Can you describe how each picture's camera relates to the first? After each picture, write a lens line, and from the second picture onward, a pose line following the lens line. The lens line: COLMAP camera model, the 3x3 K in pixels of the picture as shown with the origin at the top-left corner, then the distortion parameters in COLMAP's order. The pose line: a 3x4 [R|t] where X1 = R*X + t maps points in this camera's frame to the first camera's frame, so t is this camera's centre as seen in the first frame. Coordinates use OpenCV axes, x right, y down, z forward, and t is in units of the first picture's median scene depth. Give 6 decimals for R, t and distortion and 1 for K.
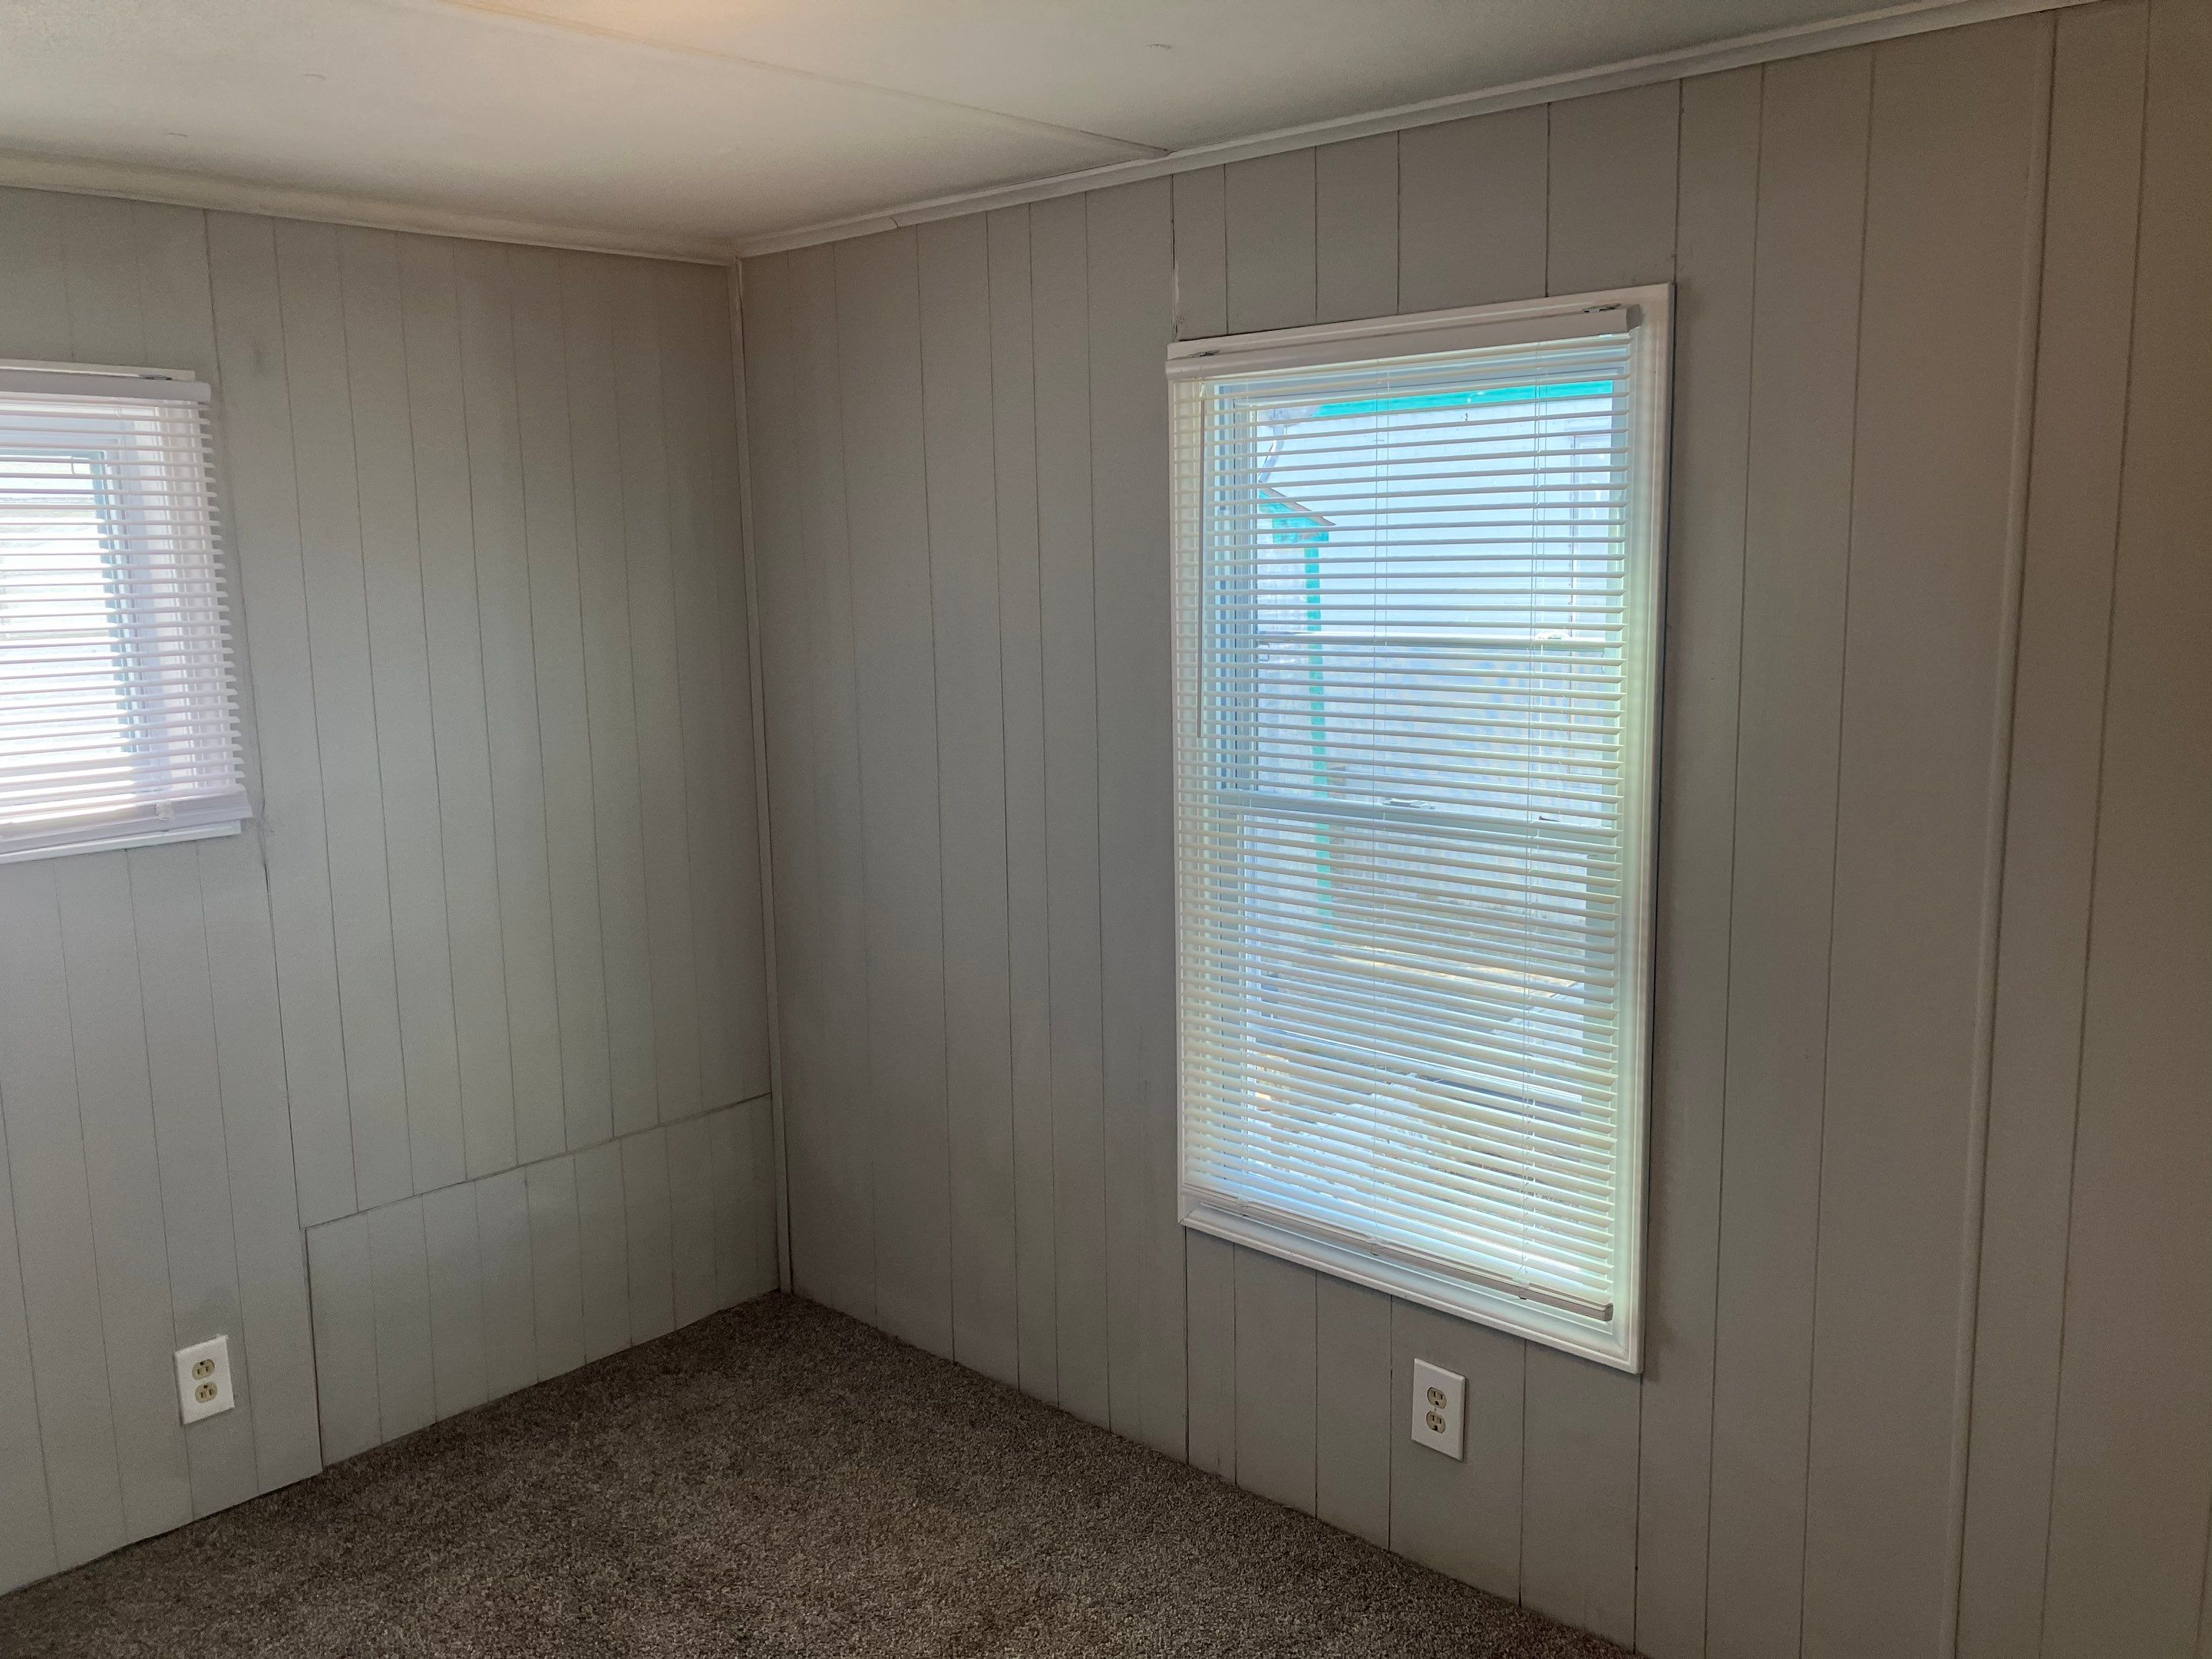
lens RADIAL K [[1811.5, 0, 1110.8], [0, 1811.5, 817.4], [0, 0, 1]] dist [0.011668, 0.002133]
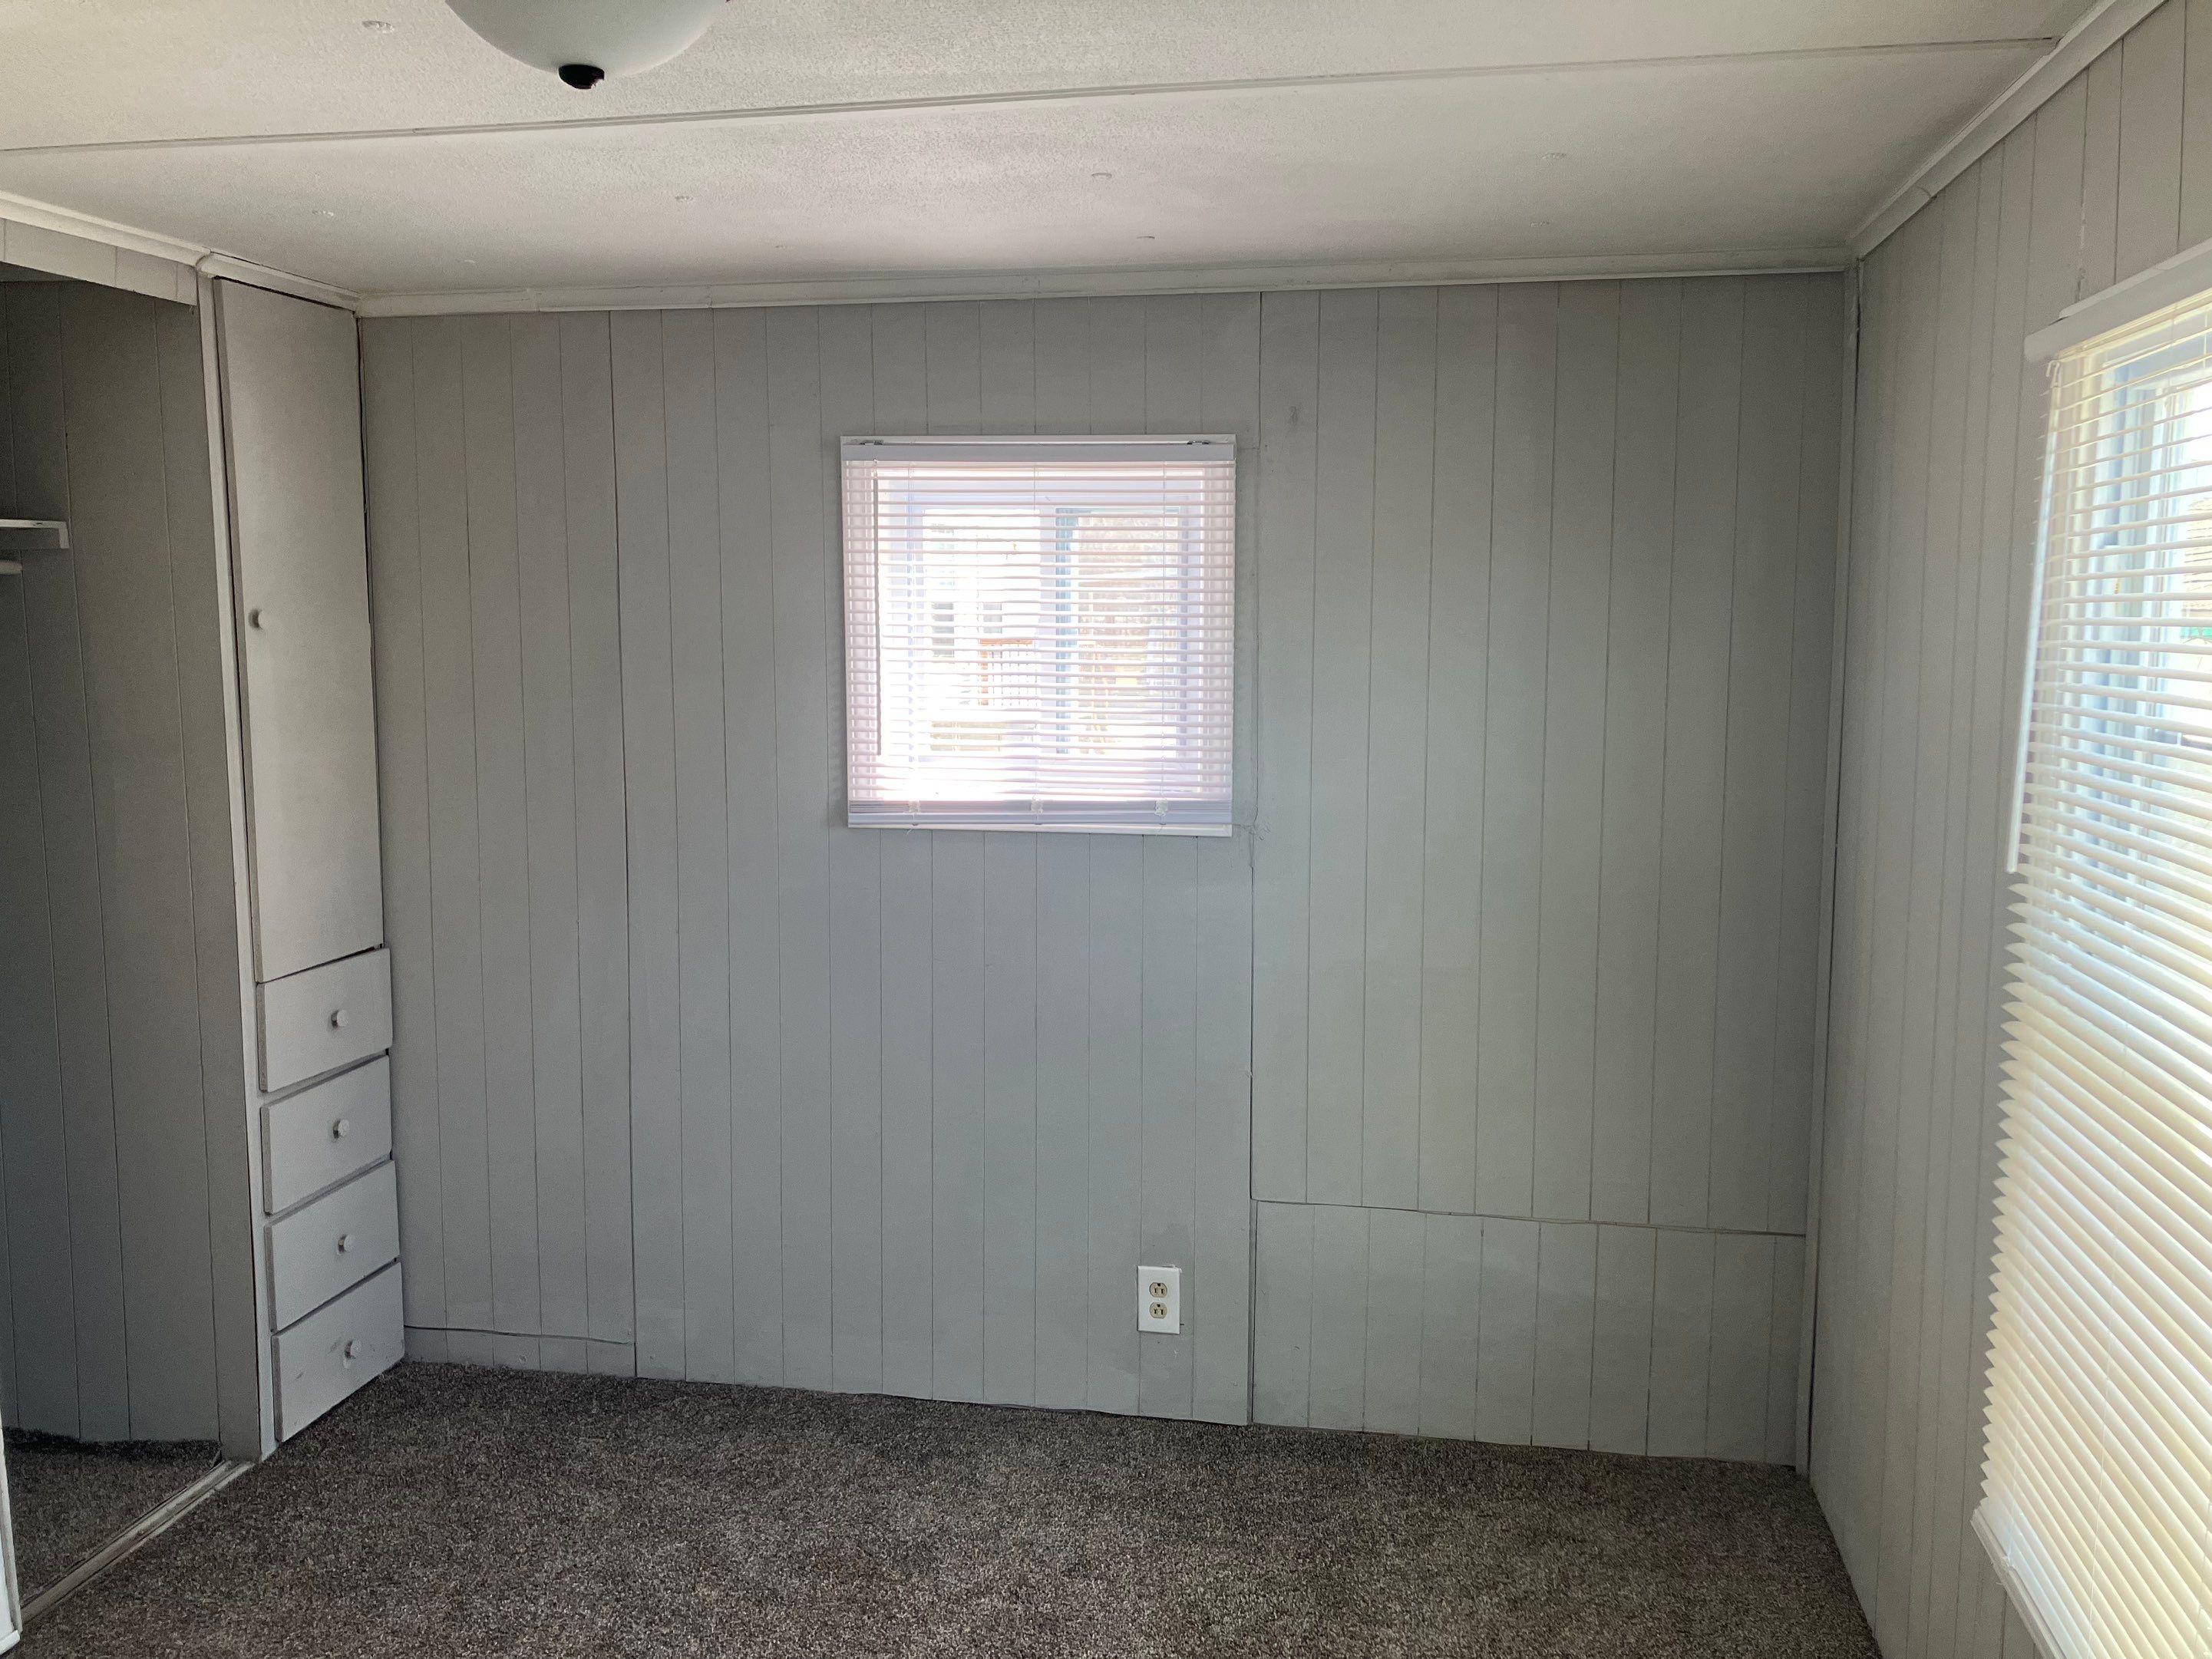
lens RADIAL K [[1816.3, 0, 1107.0], [0, 1816.3, 790.4], [0, 0, 1]] dist [0.042668, -0.001414]
pose [[0.540675, 0.102201, -0.835001, 0.413760], [-0.140585, 0.989611, 0.030094, -0.041669], [0.829402, 0.101117, 0.549426, 0.296395]]
